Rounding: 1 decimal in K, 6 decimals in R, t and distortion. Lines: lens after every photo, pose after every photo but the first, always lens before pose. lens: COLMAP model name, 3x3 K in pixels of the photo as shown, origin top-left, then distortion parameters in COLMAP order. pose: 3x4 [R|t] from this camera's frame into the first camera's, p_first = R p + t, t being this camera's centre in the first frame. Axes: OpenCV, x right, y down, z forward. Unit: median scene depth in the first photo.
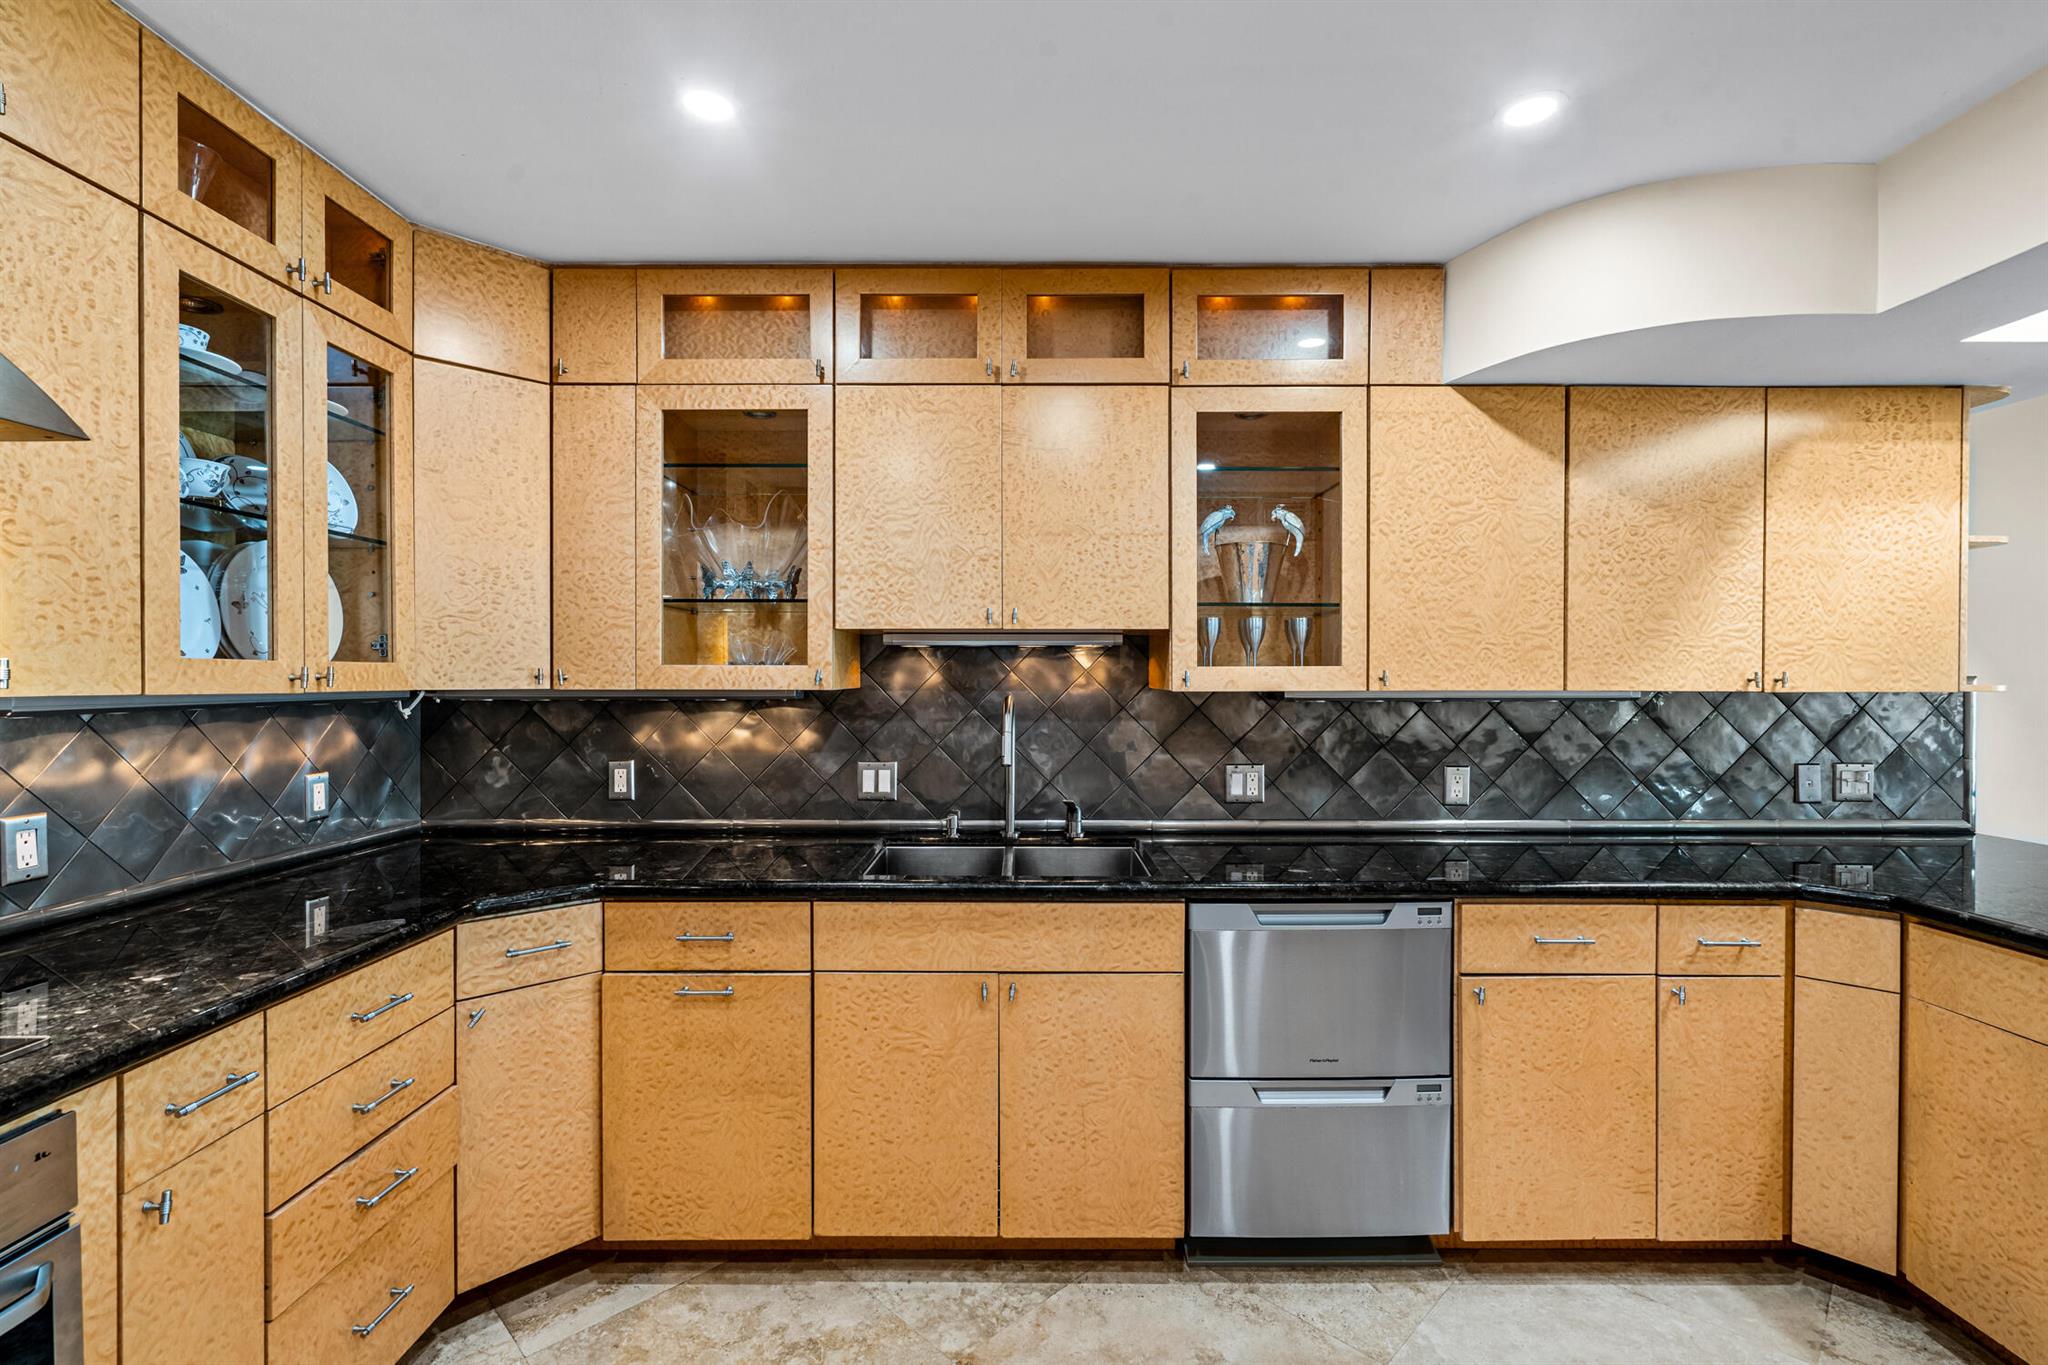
lens RADIAL K [[940.2, 0, 1015.0], [0, 940.2, 679.0], [0, 0, 1]] dist [-0.005771, 0.002364]
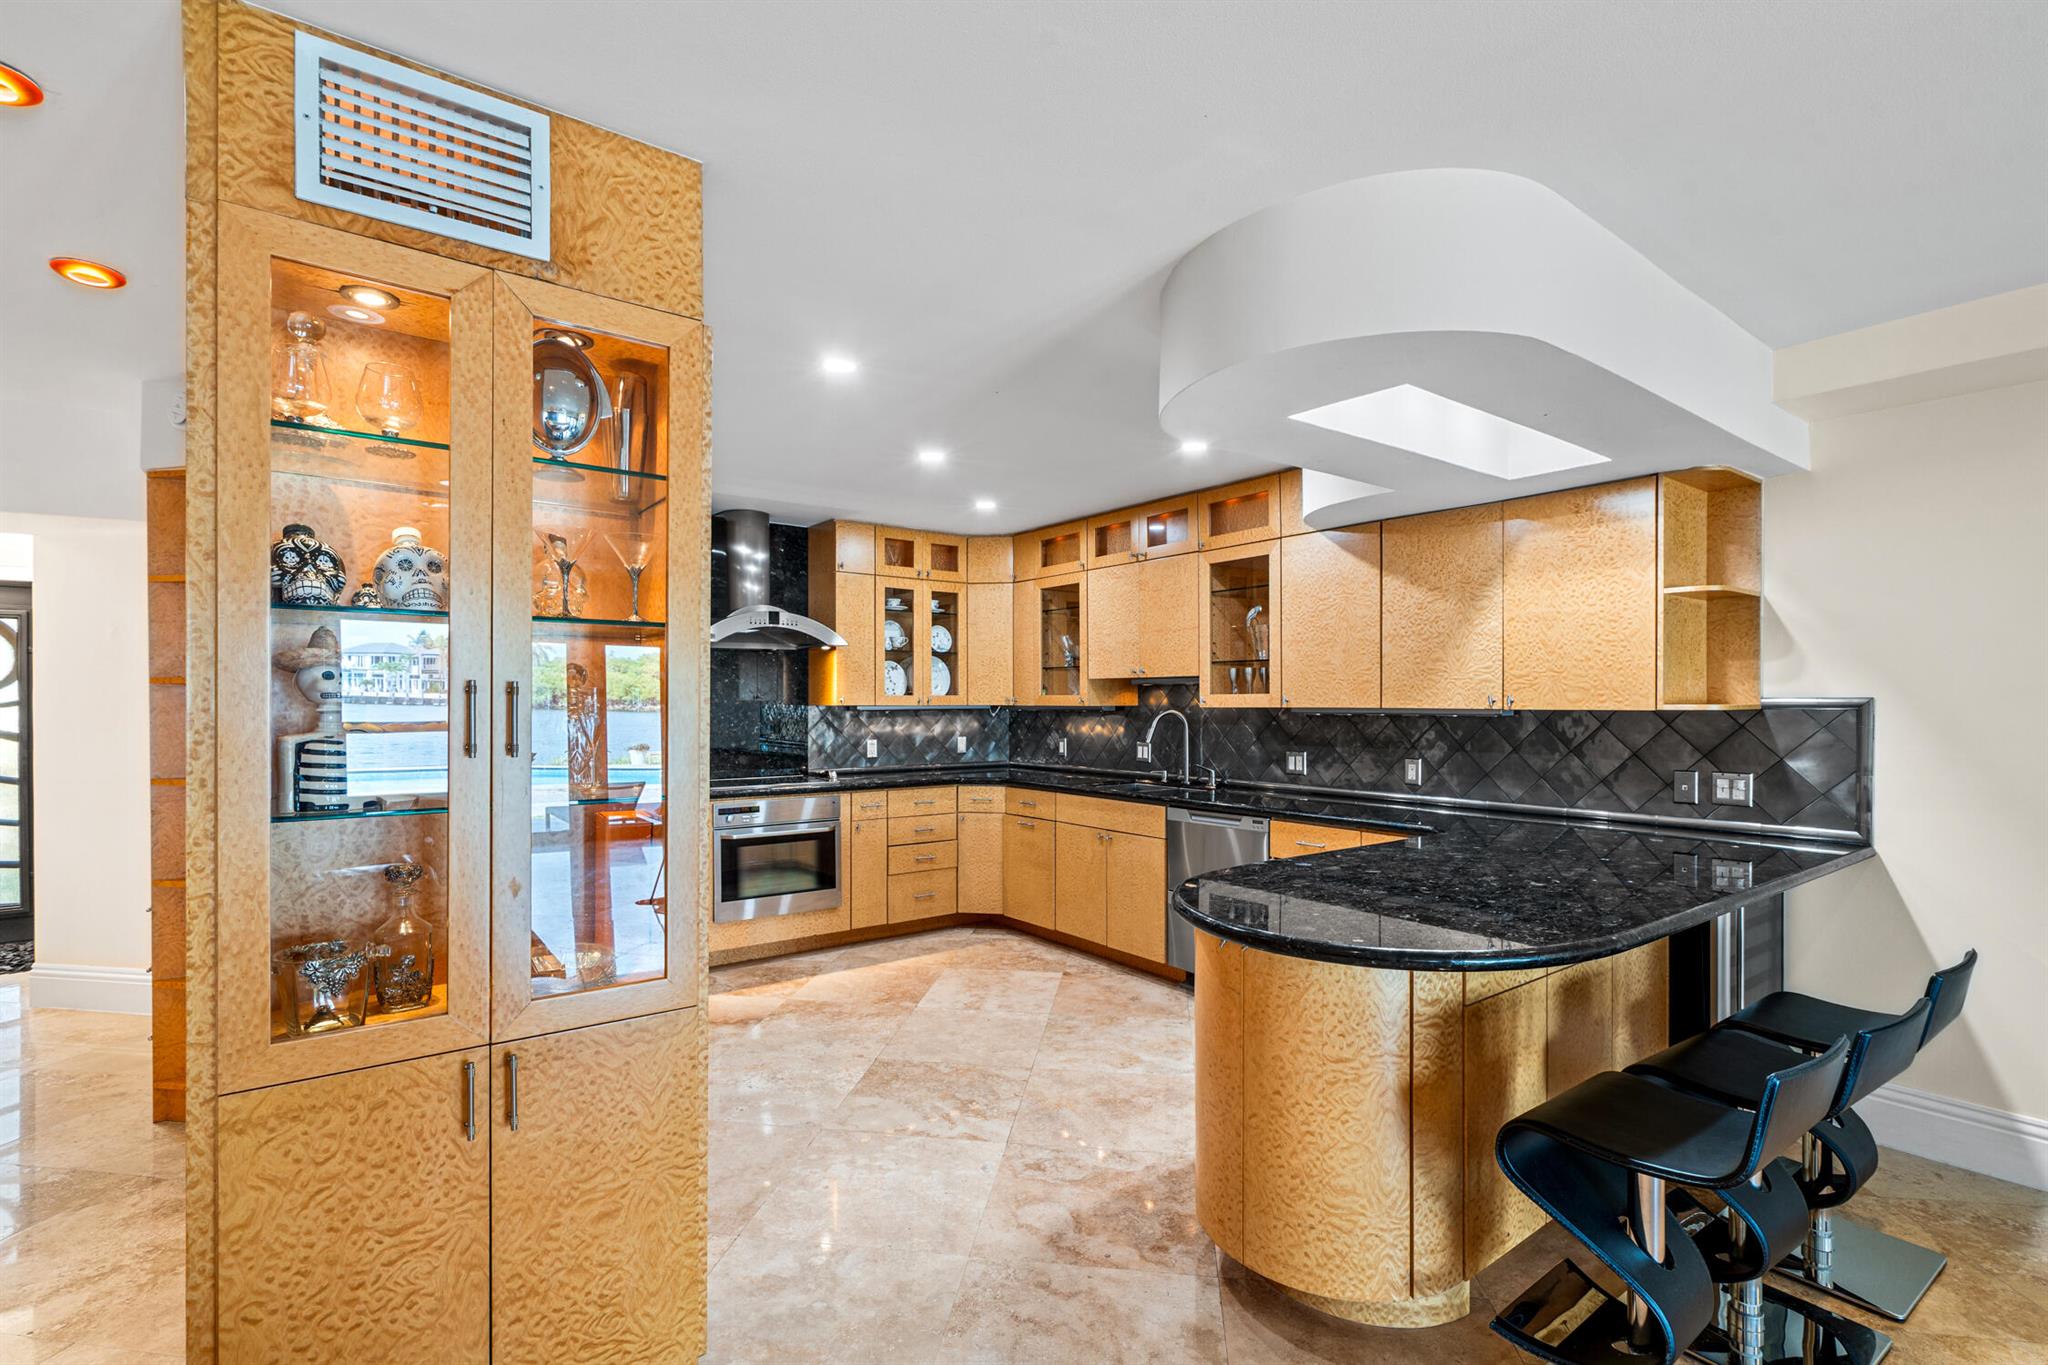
lens RADIAL K [[940.2, 0, 1047.4], [0, 940.2, 720.6], [0, 0, 1]] dist [-0.005771, 0.002364]
pose [[0.612512, 0.014935, -0.790320, 1.524355], [-0.005049, 0.999875, 0.014982, 0.012924], [0.790445, -0.005186, 0.612511, -0.458038]]
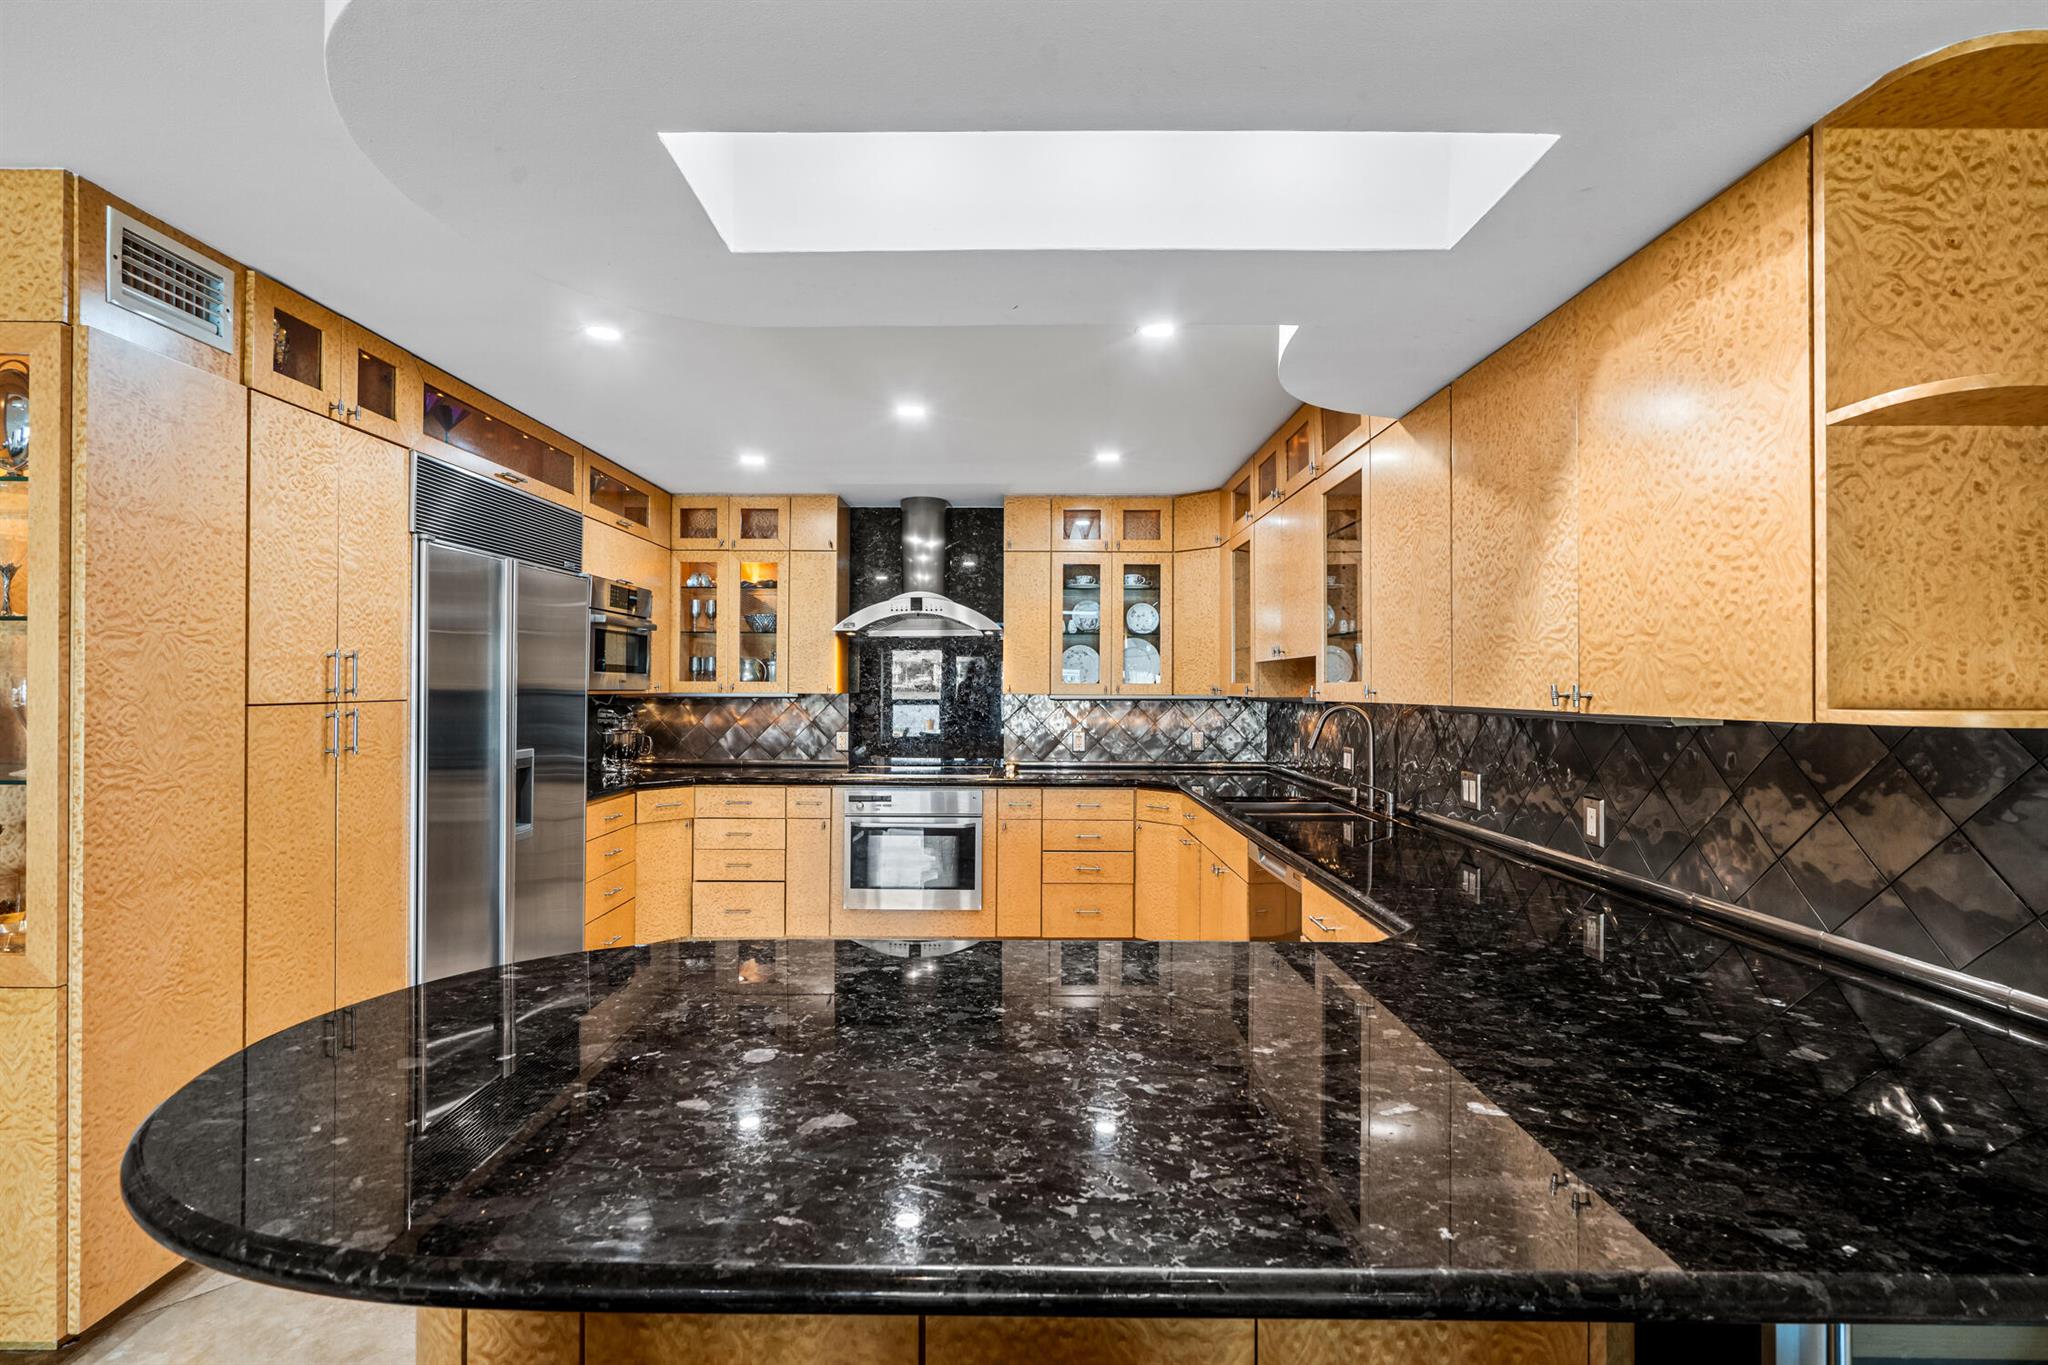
lens RADIAL K [[940.2, 0, 1011.5], [0, 940.2, 693.5], [0, 0, 1]] dist [-0.005771, 0.002364]
pose [[-0.002319, 0.004284, -0.999988, 1.528138], [-0.010875, 0.999932, 0.004309, 0.000283], [0.999938, 0.010884, -0.002273, 0.565464]]
